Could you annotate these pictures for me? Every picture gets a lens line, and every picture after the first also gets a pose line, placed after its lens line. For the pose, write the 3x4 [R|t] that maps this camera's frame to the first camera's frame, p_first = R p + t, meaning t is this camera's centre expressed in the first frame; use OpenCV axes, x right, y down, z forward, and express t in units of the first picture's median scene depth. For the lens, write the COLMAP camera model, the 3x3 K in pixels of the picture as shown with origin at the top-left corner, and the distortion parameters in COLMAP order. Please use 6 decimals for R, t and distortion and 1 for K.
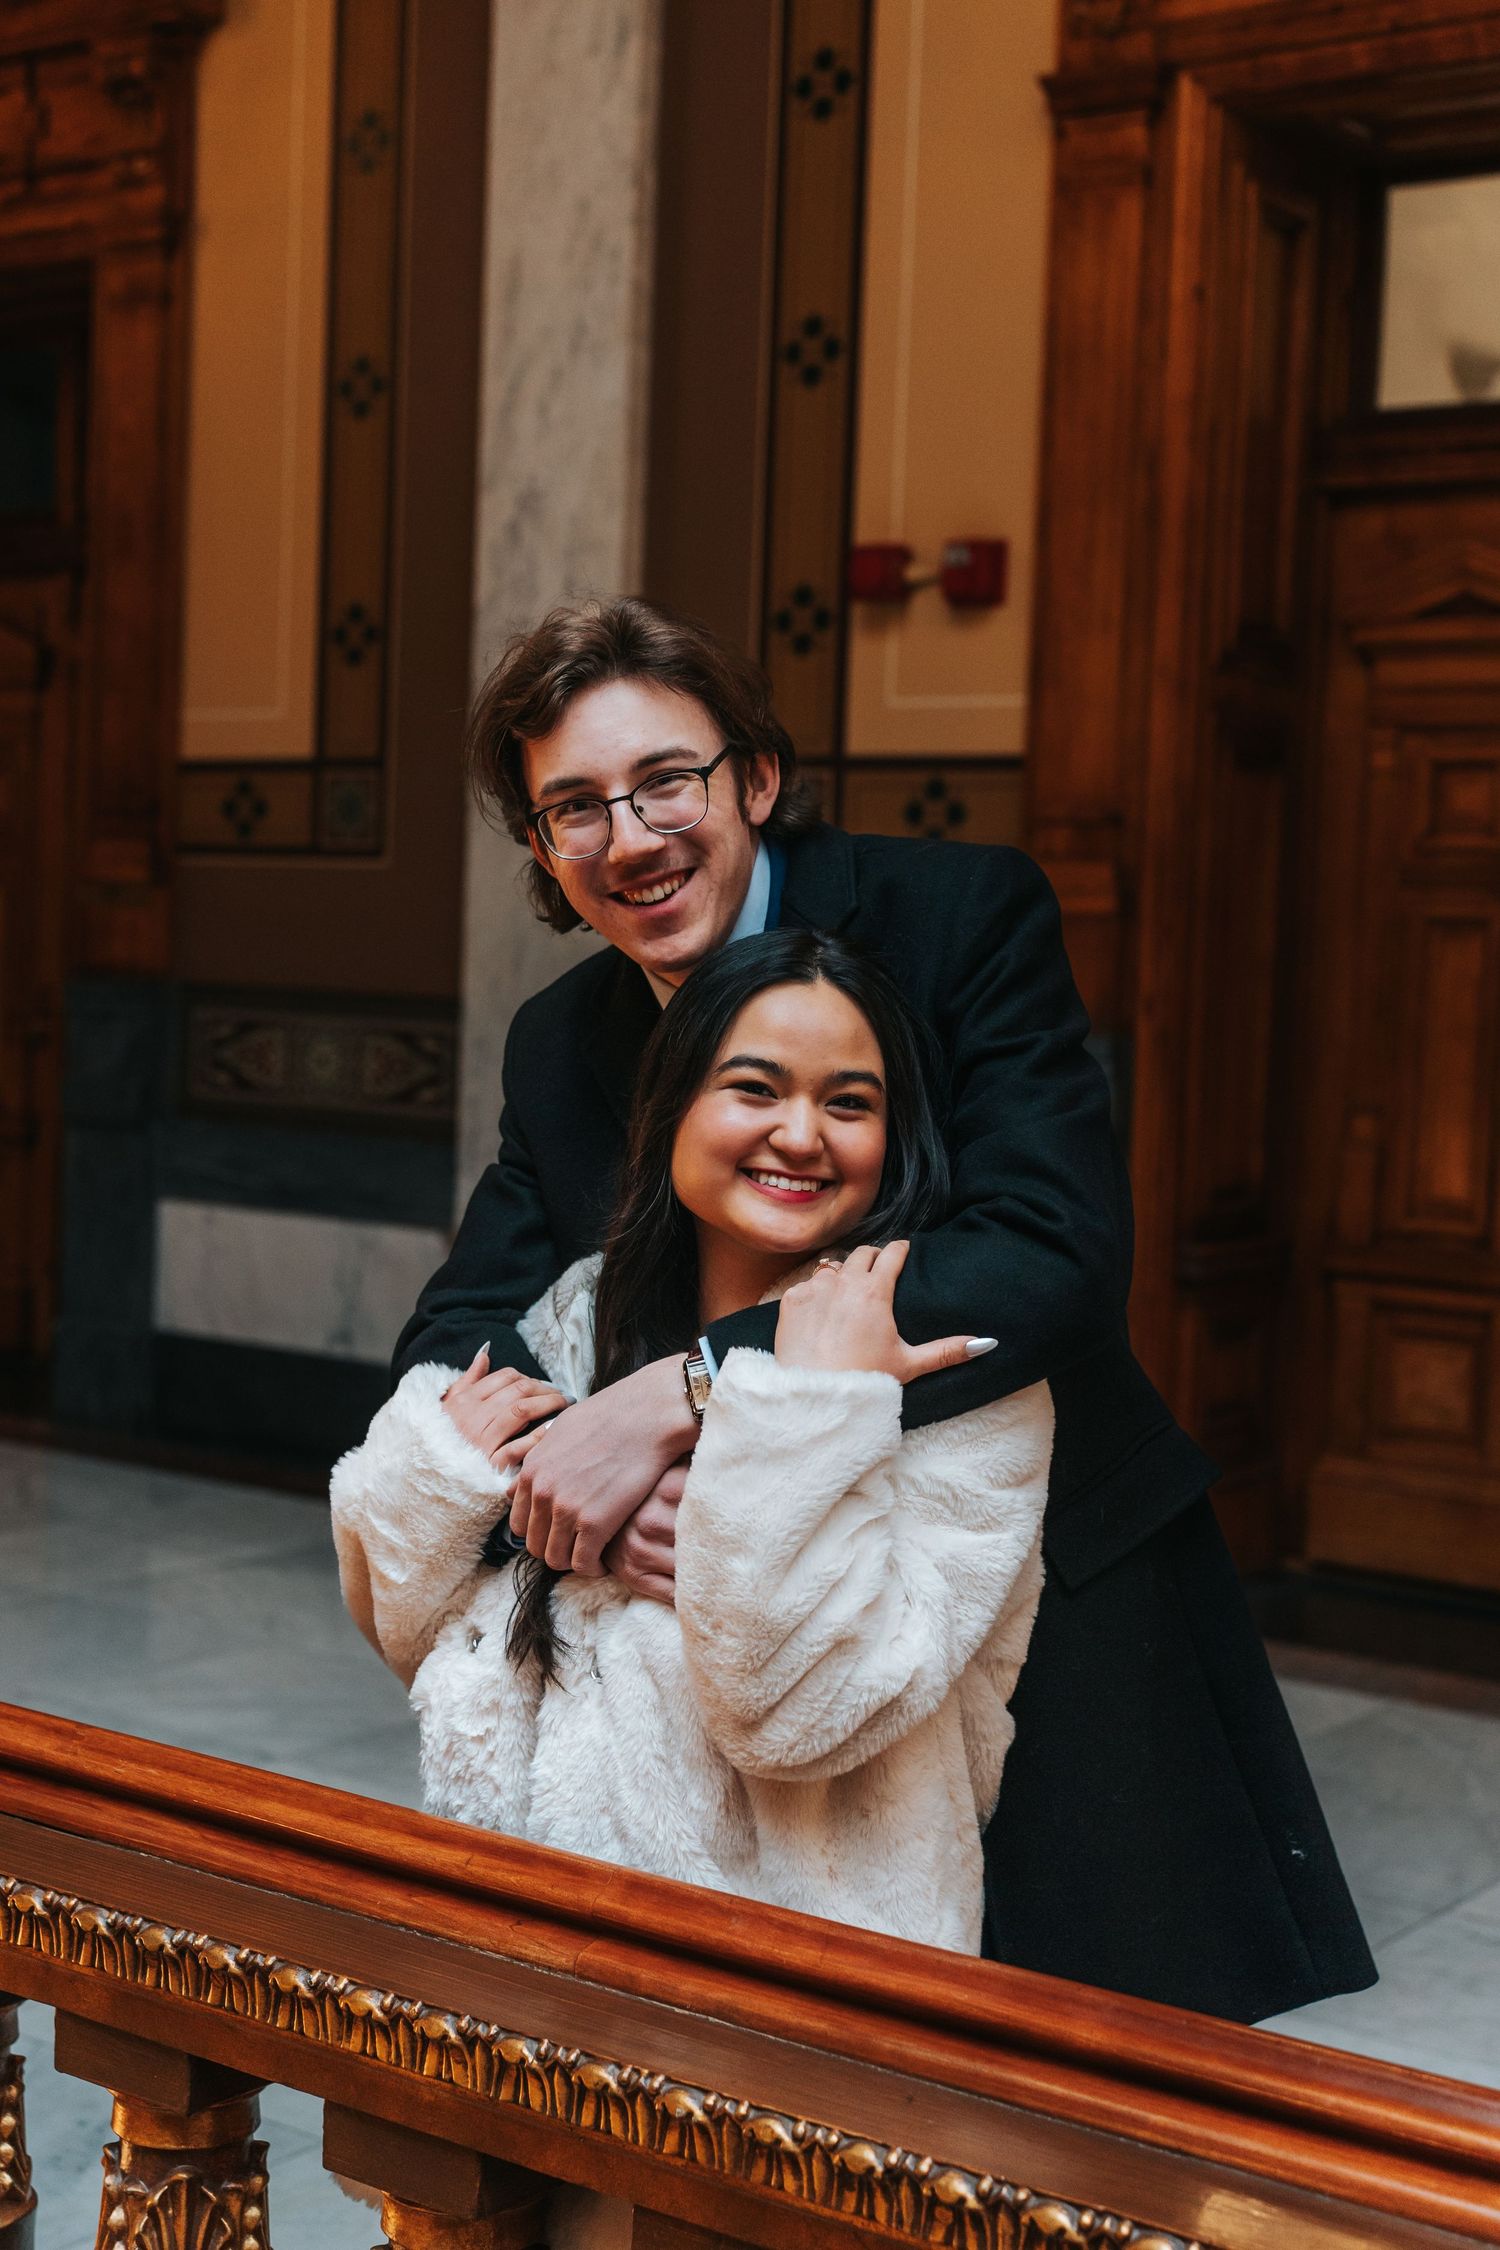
lens RADIAL K [[2656.9, 0, 750.0], [0, 2656.9, 1125.0], [0, 0, 1]] dist [0.001074, 0.000201]
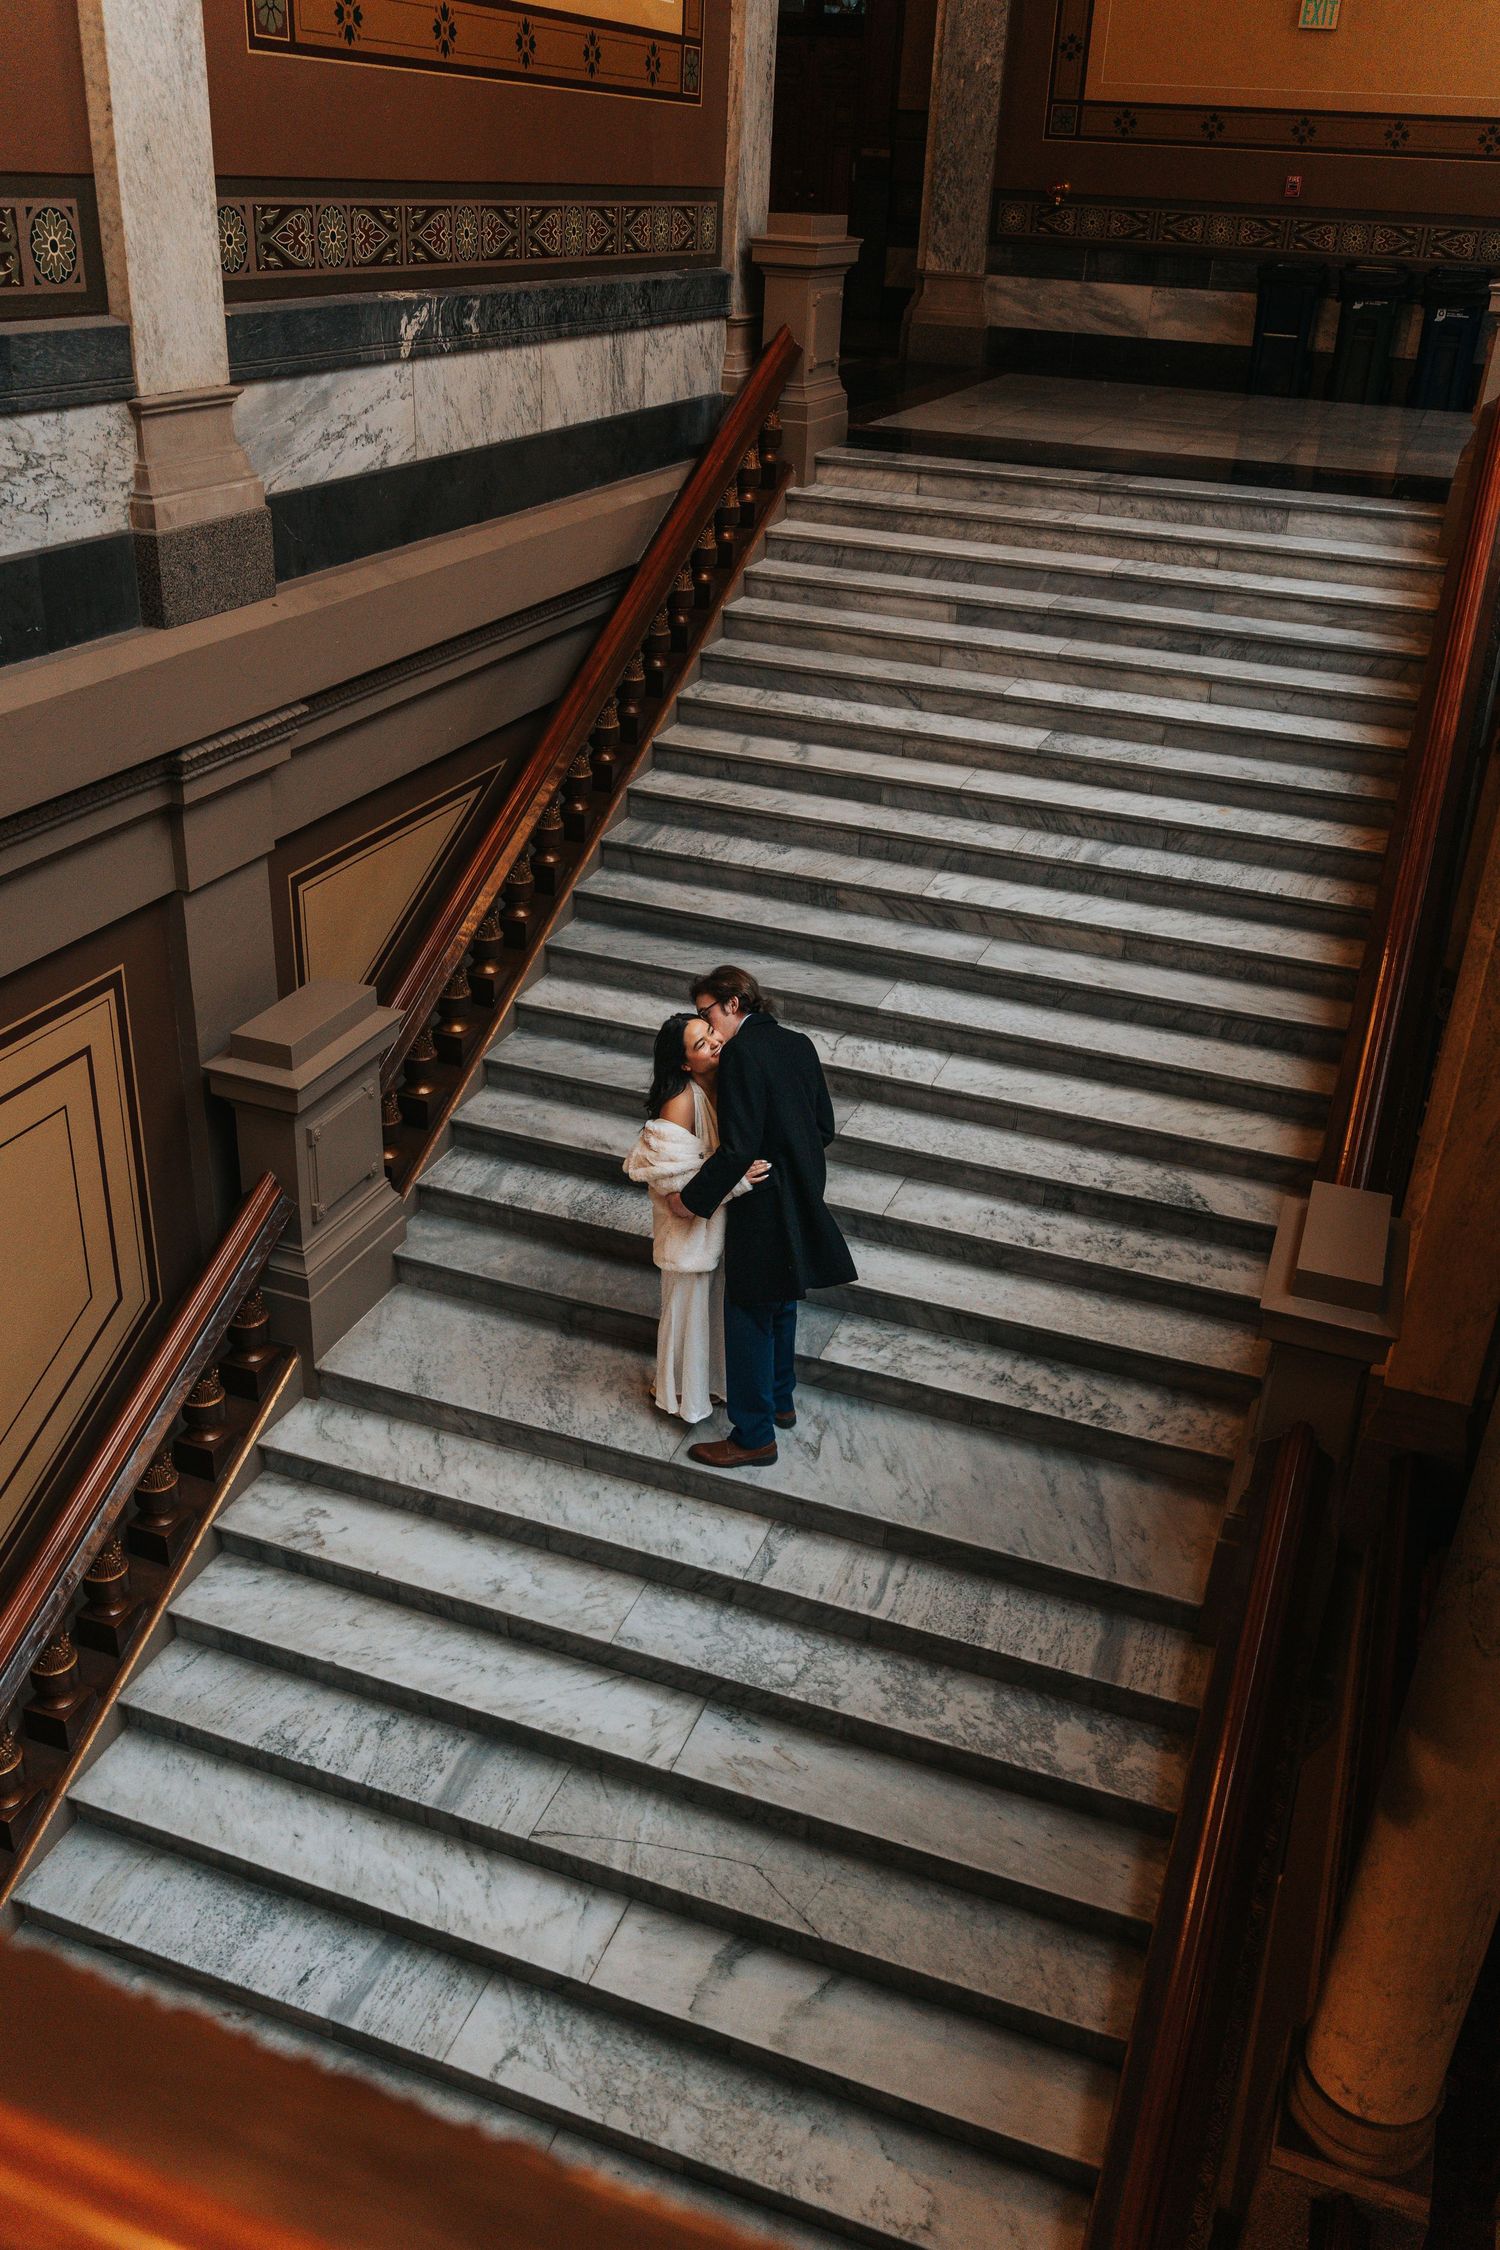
lens RADIAL K [[1877.5, 0, 750.0], [0, 1877.5, 1125.0], [0, 0, 1]] dist [-0.002621, -0.002540]
pose [[-0.197419, -0.493186, 0.847227, -1.266645], [0.001650, 0.864067, 0.503374, -0.116273], [-0.980318, 0.100774, -0.169770, 1.062512]]
